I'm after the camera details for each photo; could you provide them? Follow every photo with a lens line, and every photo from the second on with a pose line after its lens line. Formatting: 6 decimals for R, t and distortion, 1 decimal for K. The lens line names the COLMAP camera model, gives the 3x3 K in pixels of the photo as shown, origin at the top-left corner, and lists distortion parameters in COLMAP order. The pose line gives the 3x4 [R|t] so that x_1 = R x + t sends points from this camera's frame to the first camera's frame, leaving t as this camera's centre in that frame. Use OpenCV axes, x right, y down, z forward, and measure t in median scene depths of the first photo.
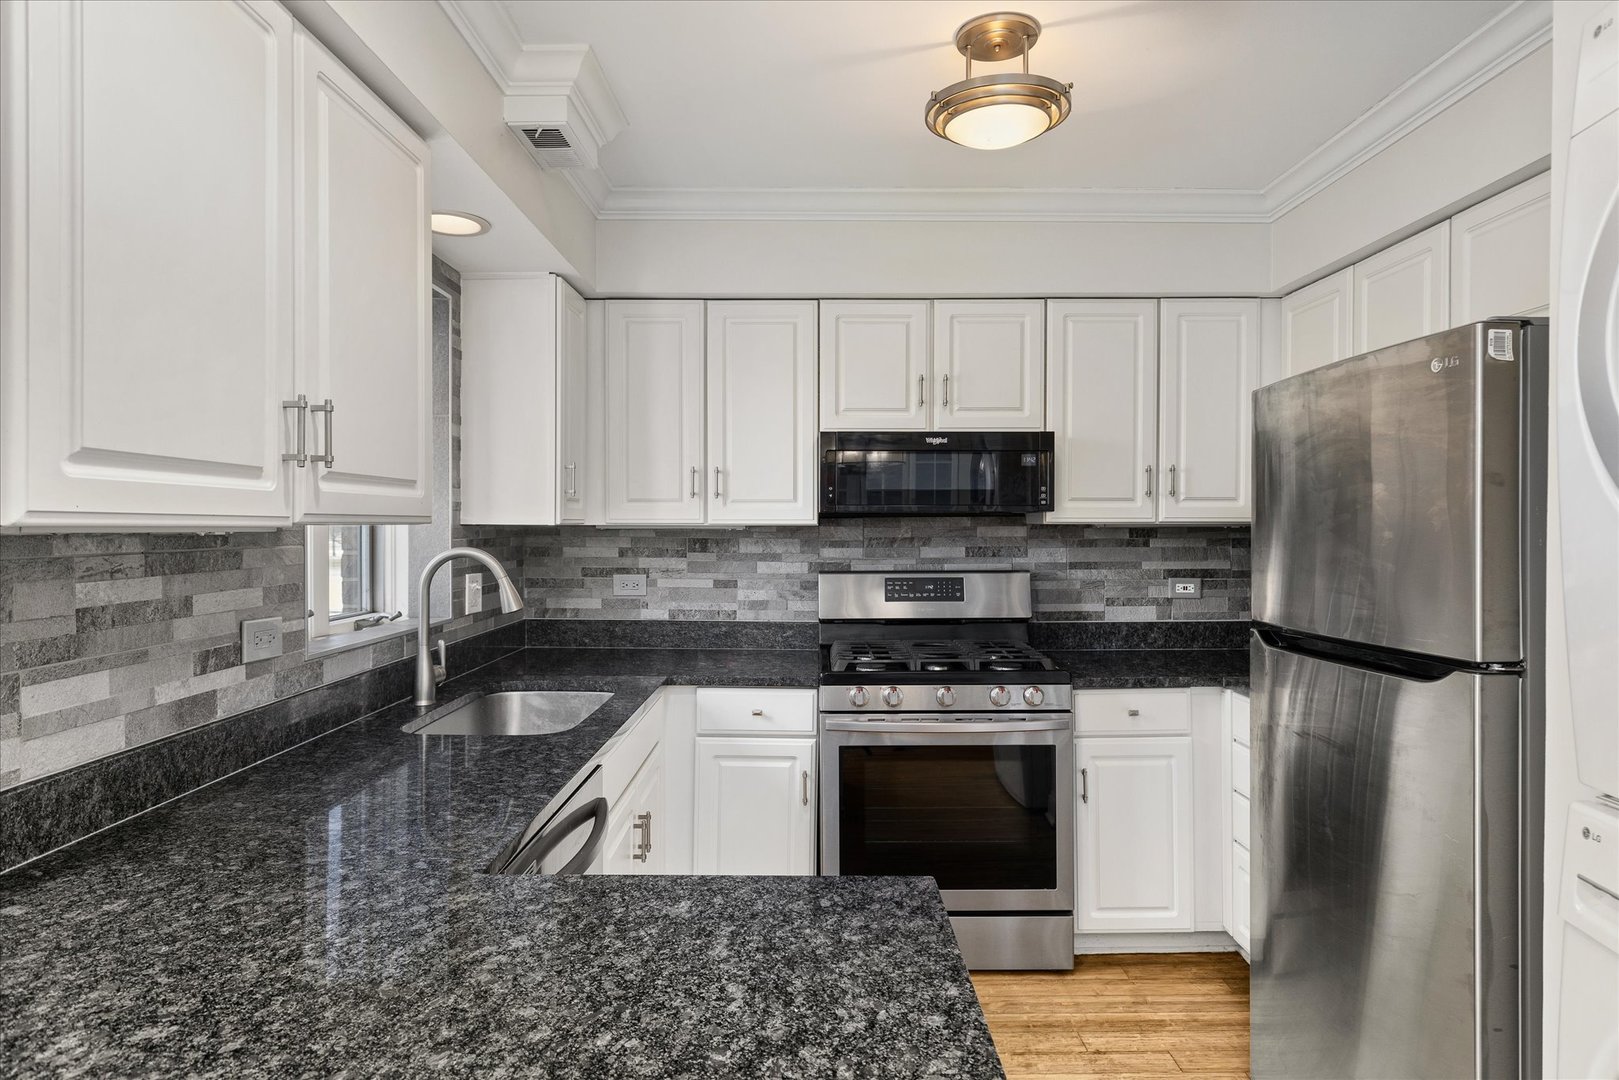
lens RADIAL K [[939.8, 0, 811.9], [0, 939.8, 535.9], [0, 0, 1]] dist [0.004868, -0.002654]
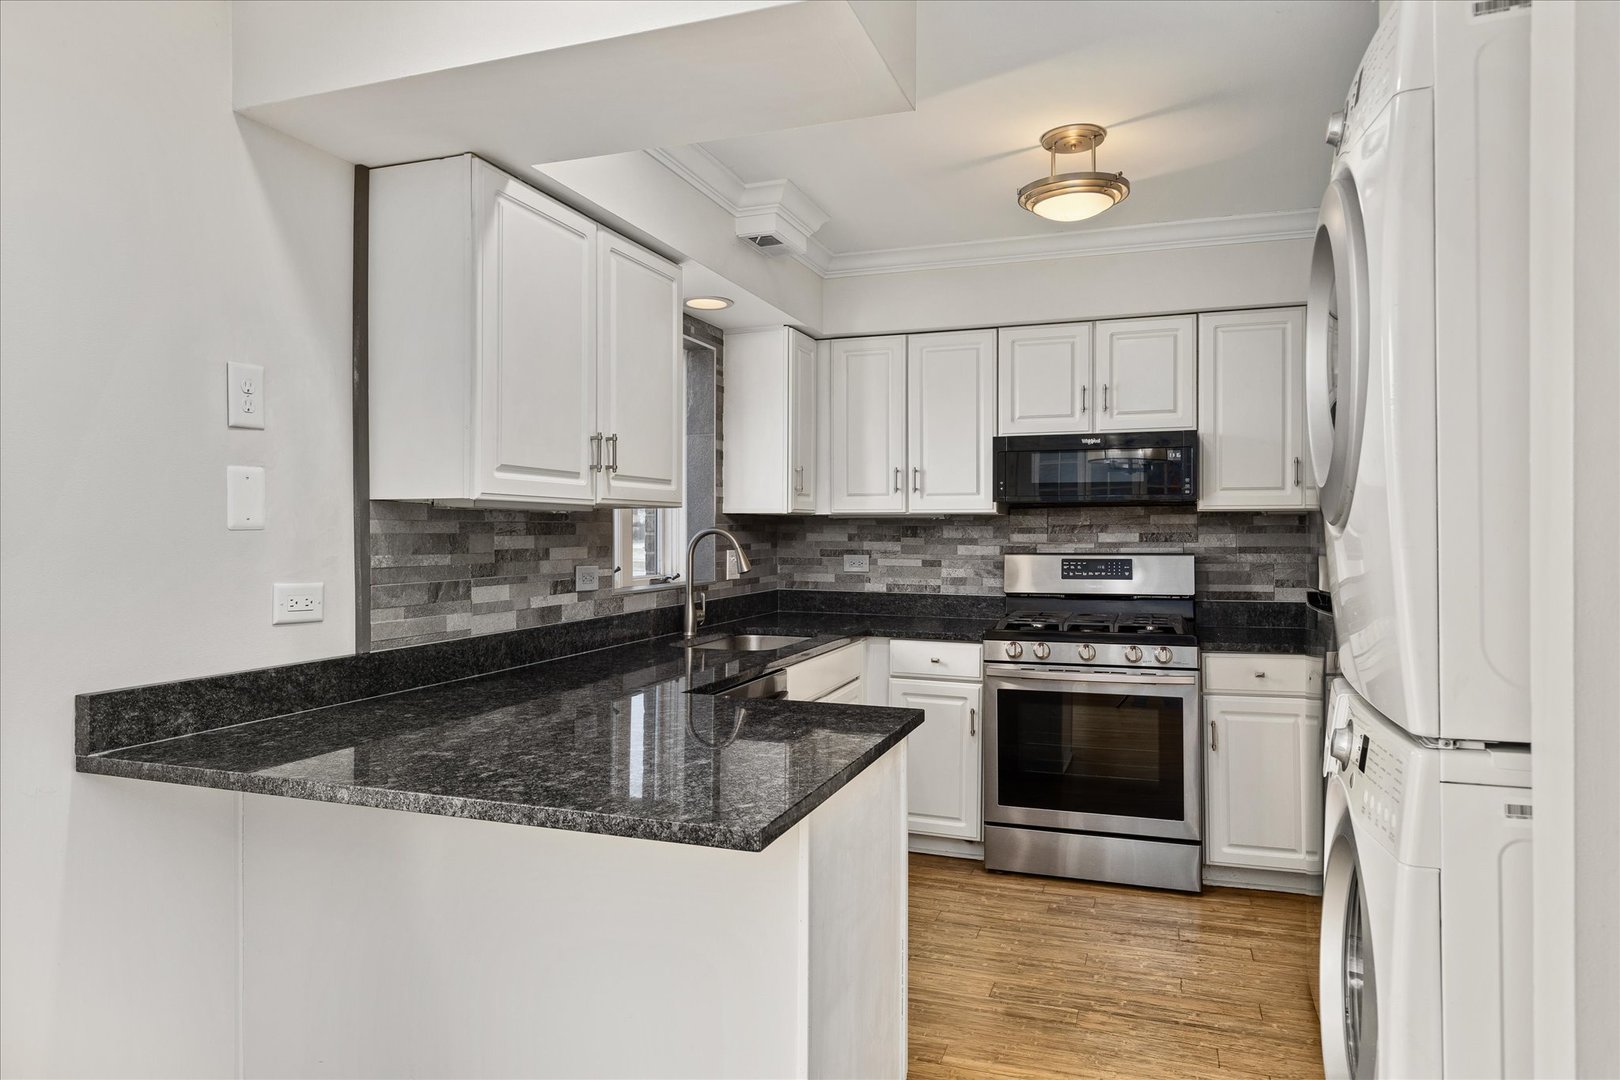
lens RADIAL K [[985.5, 0, 807.9], [0, 985.5, 525.3], [0, 0, 1]] dist [-0.003297, -0.000614]
pose [[0.942967, -0.001378, -0.332883, 0.222586], [-0.003826, 0.999881, -0.014977, 0.026840], [0.332864, 0.015397, 0.942849, -0.311328]]
